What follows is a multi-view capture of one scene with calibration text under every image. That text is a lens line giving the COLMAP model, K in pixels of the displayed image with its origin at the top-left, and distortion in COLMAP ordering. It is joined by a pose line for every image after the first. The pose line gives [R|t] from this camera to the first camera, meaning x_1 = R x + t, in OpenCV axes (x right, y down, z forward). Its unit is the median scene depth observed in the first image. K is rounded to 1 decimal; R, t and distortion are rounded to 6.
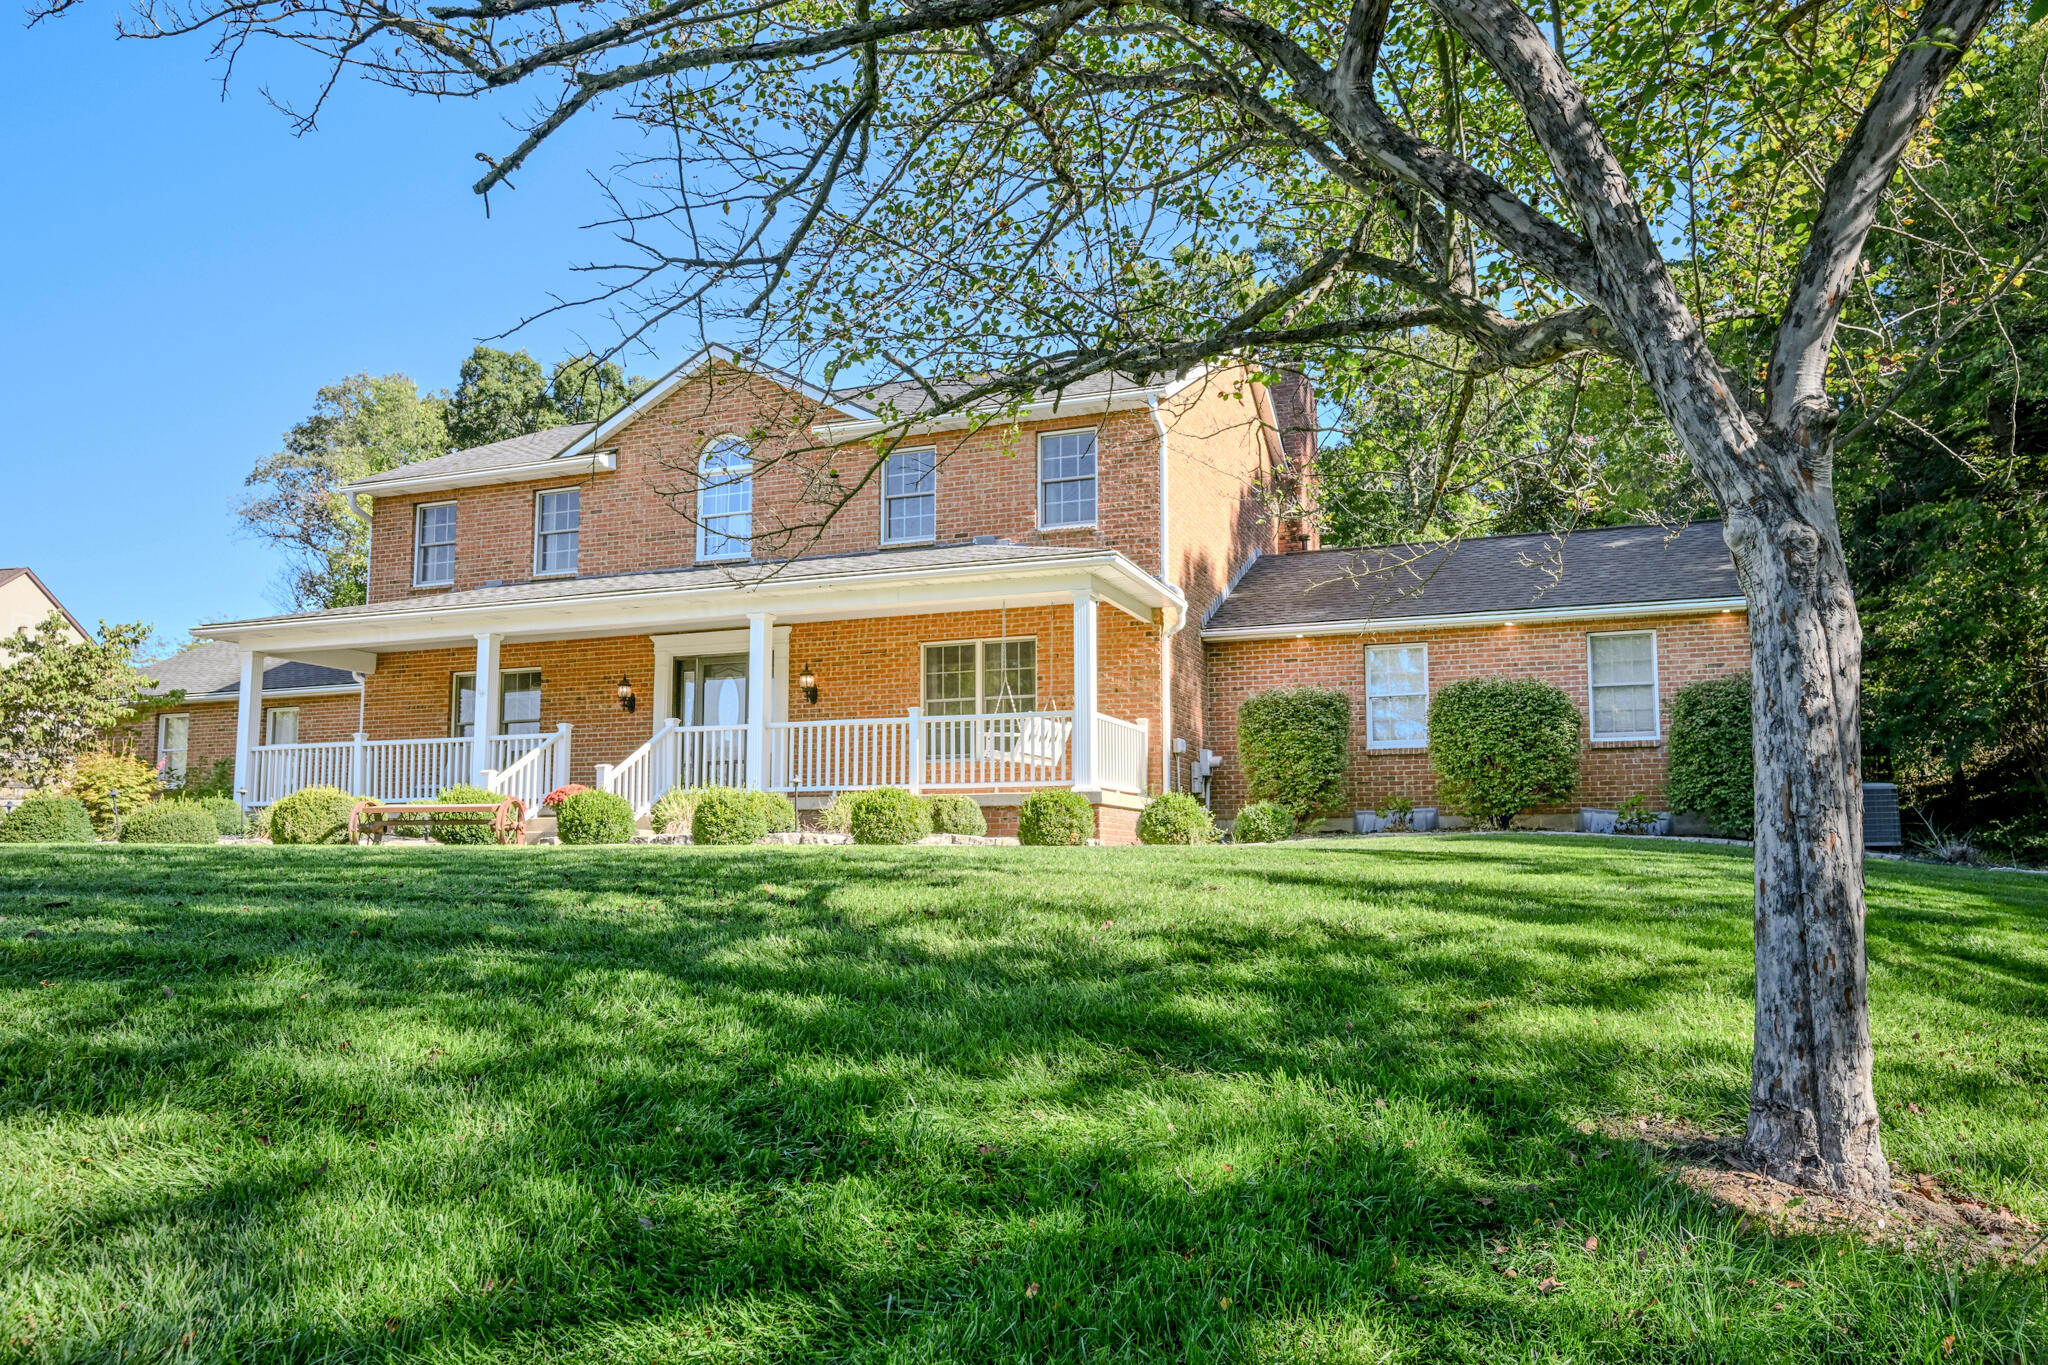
lens RADIAL K [[1358.2, 0, 1024.0], [0, 1358.2, 682.5], [0, 0, 1]] dist [-0.000139, -0.000594]
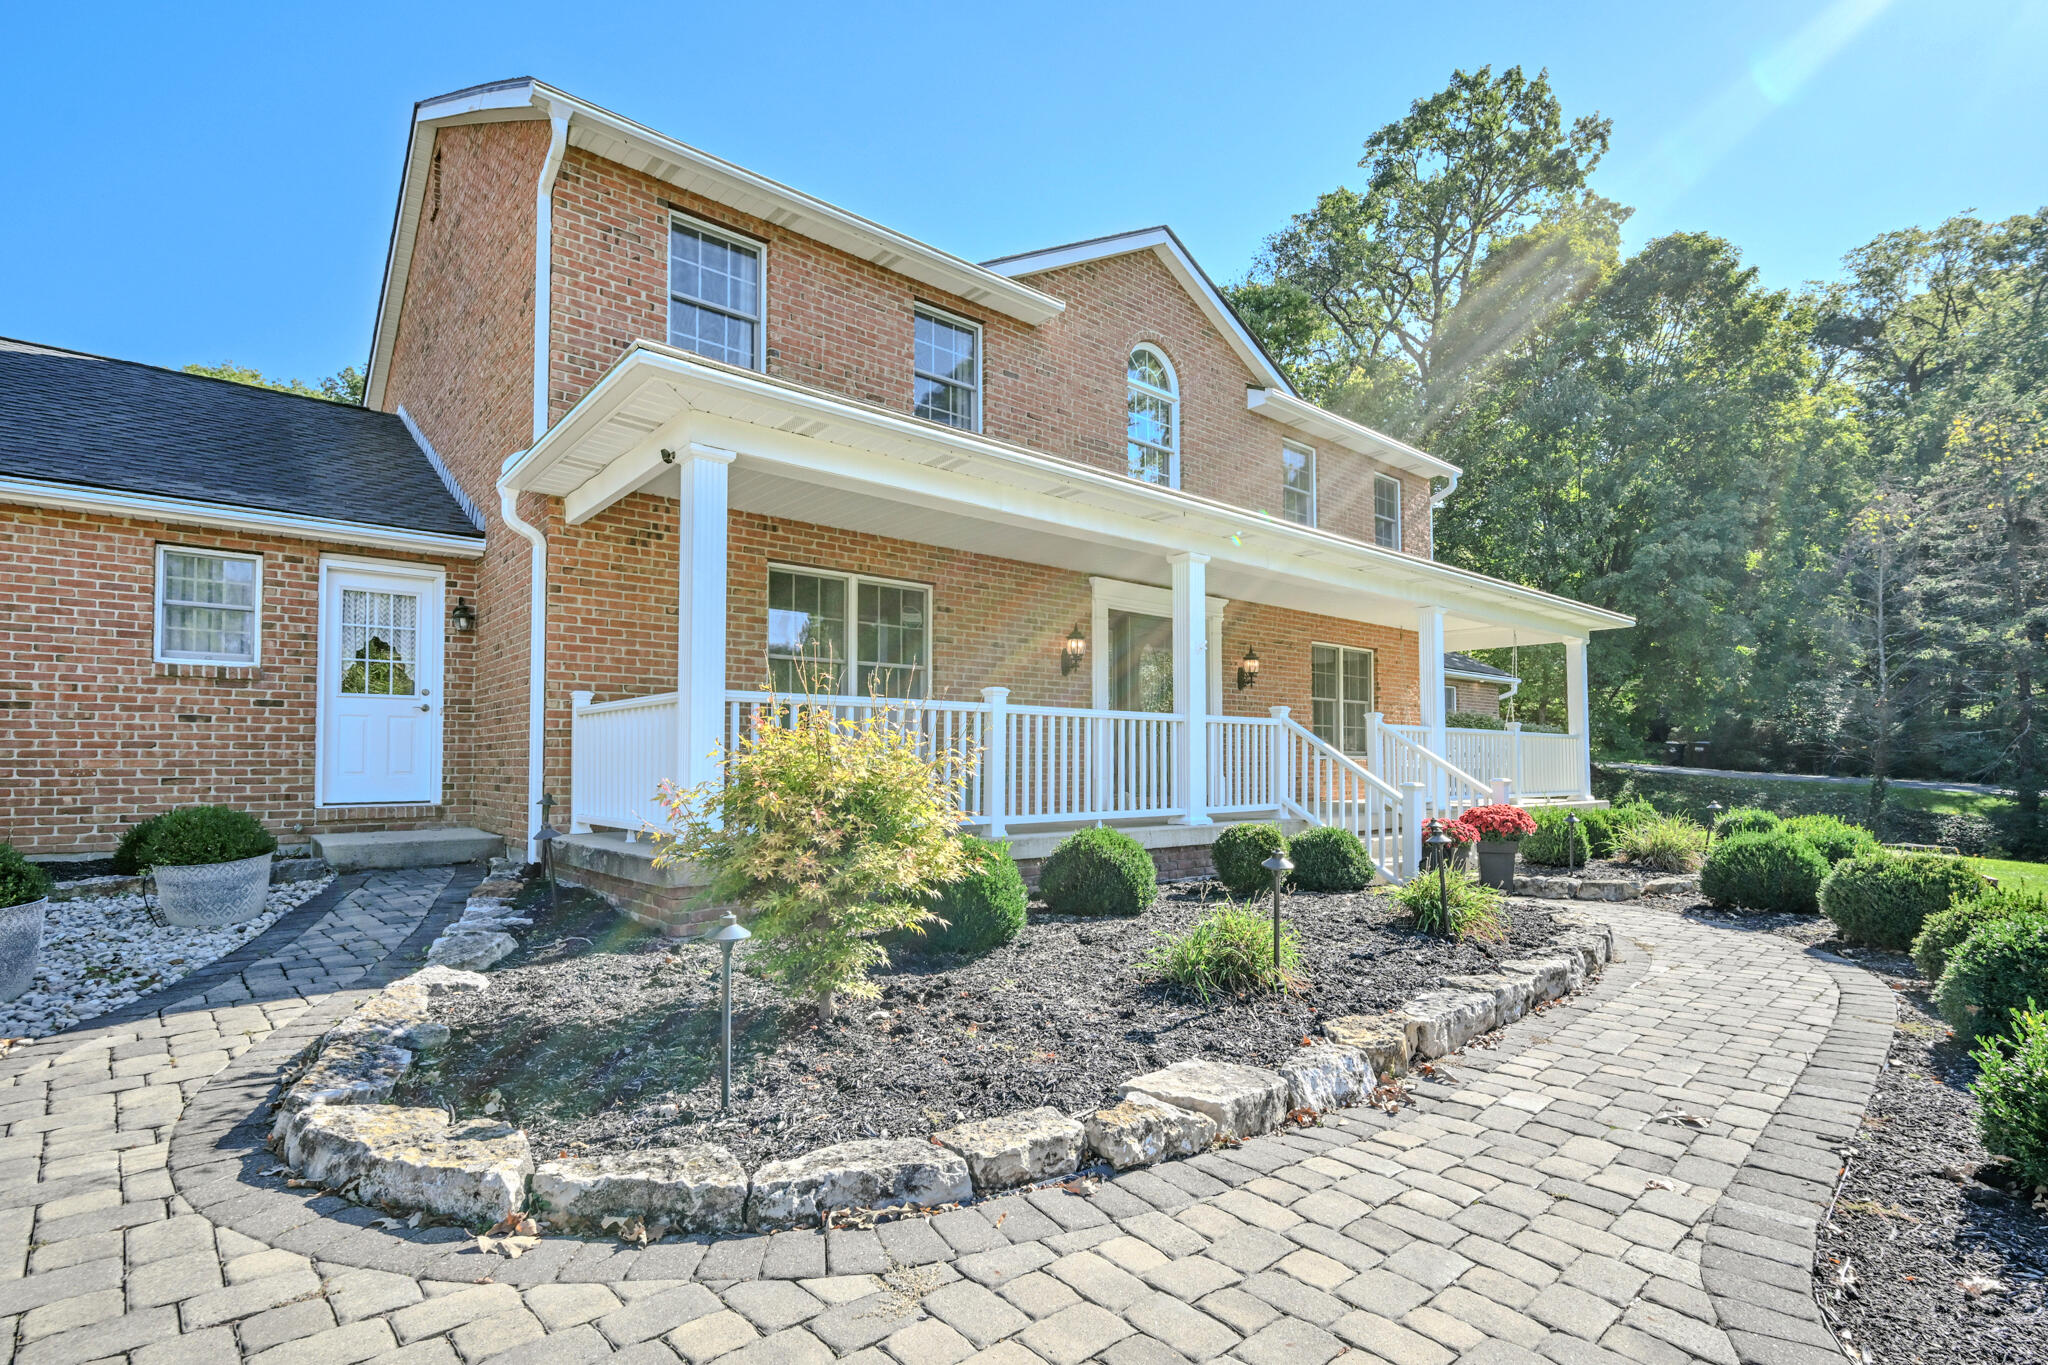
lens RADIAL K [[983.9, 0, 1024.0], [0, 983.9, 682.5], [0, 0, 1]] dist [-0.001051, -0.001545]
pose [[0.492262, 0.080233, 0.866742, -0.758968], [-0.108605, 0.993623, -0.030297, 0.043984], [-0.863645, -0.079219, 0.497836, 0.762883]]
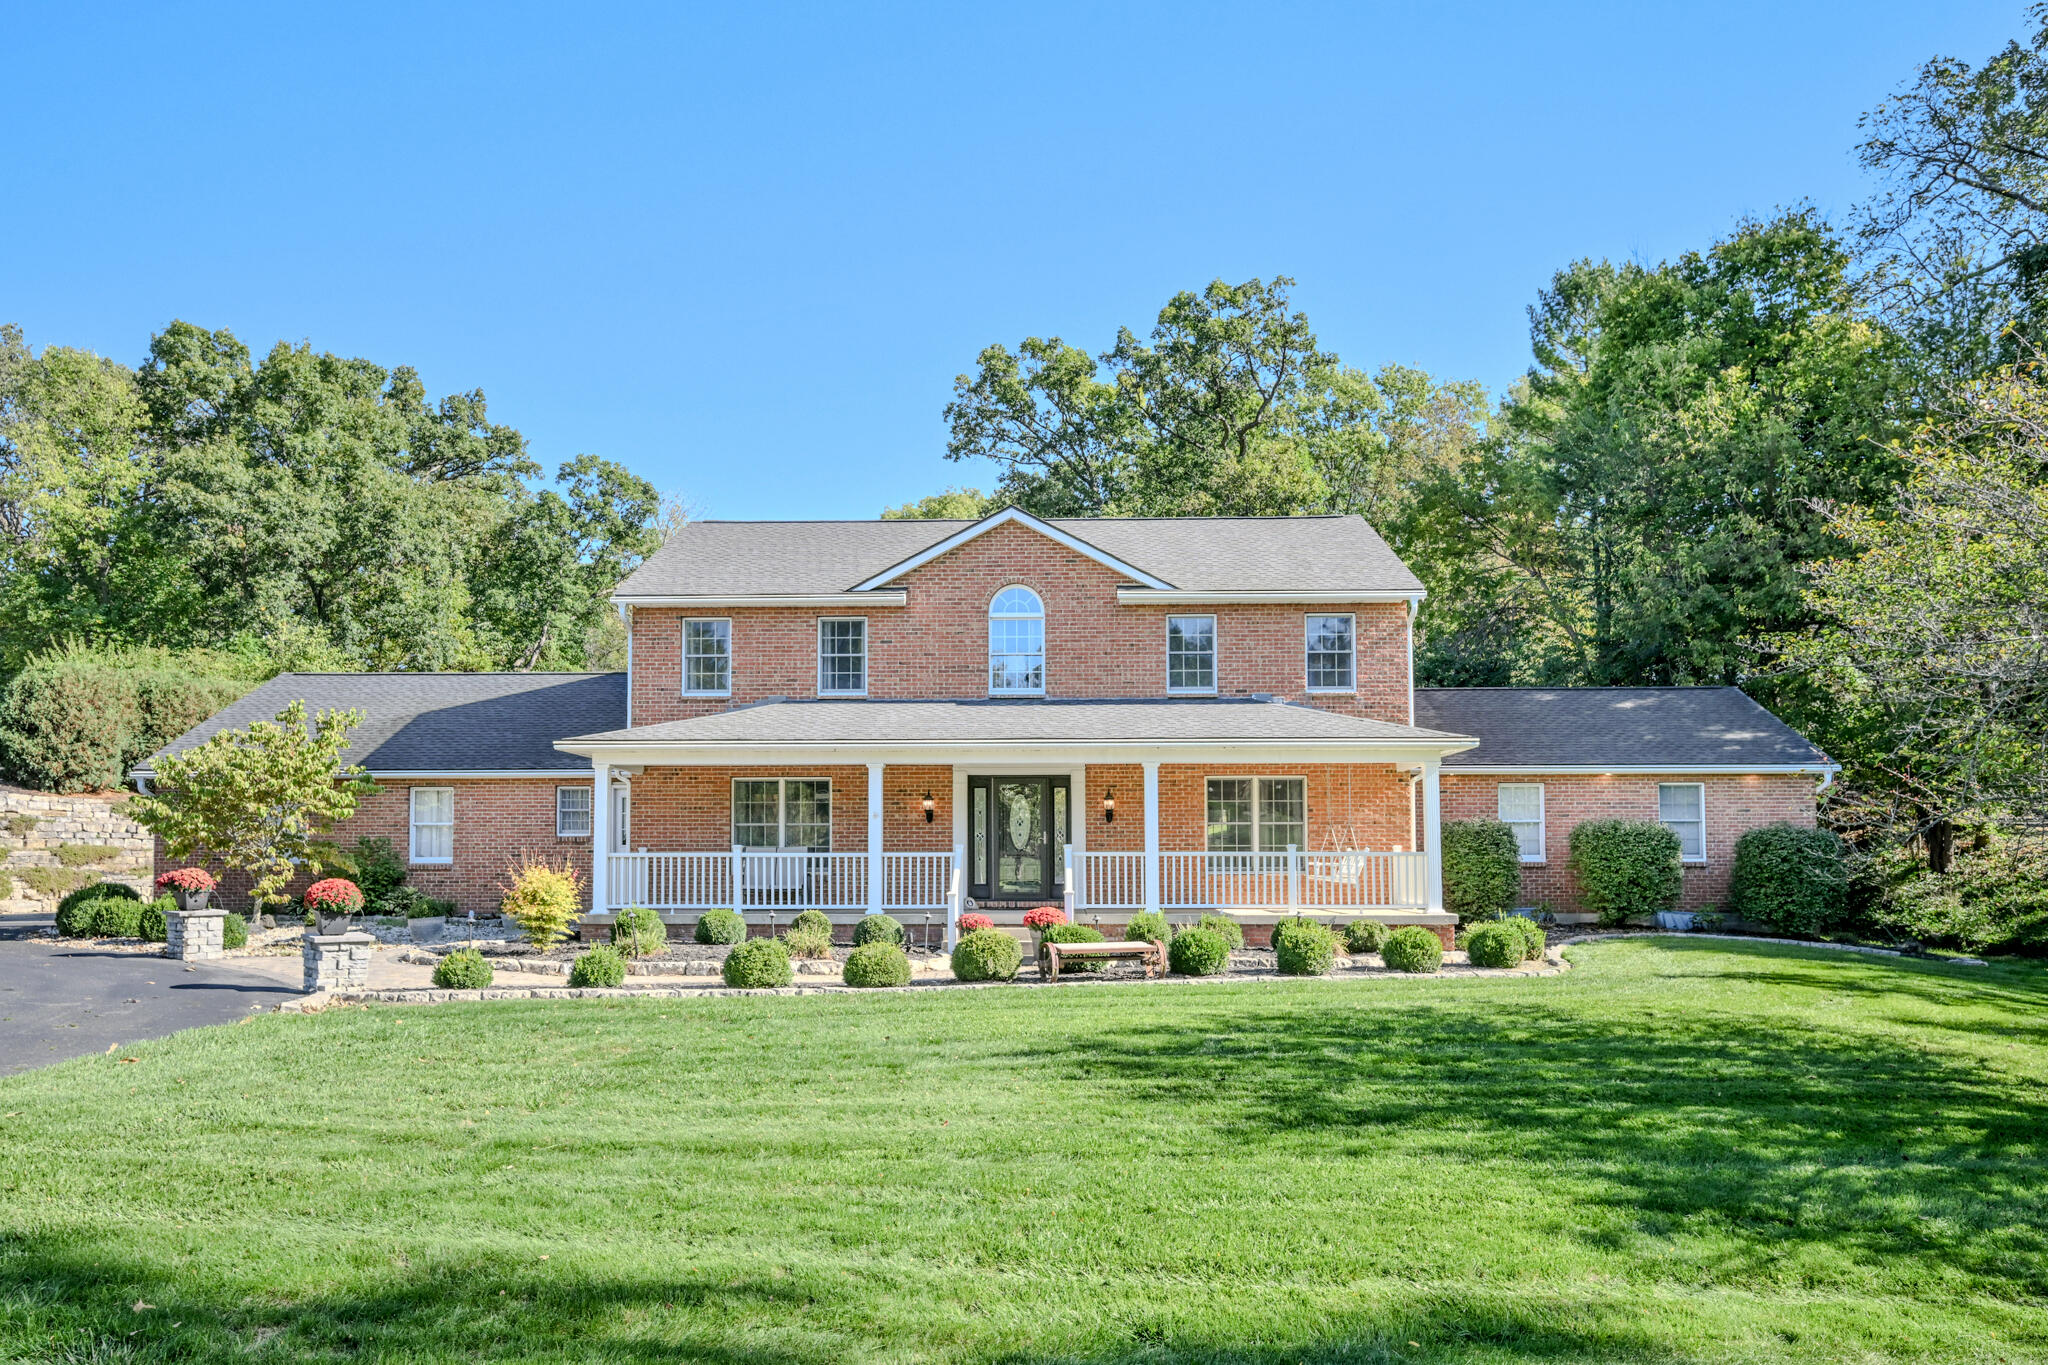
lens RADIAL K [[1372.4, 0, 1024.0], [0, 1372.4, 682.5], [0, 0, 1]] dist [-0.001827, 0.000421]
pose [[0.955199, 0.044052, 0.292666, -0.561537], [-0.041409, 0.999026, -0.015225, -0.082596], [-0.293052, 0.002424, 0.956093, -0.133495]]
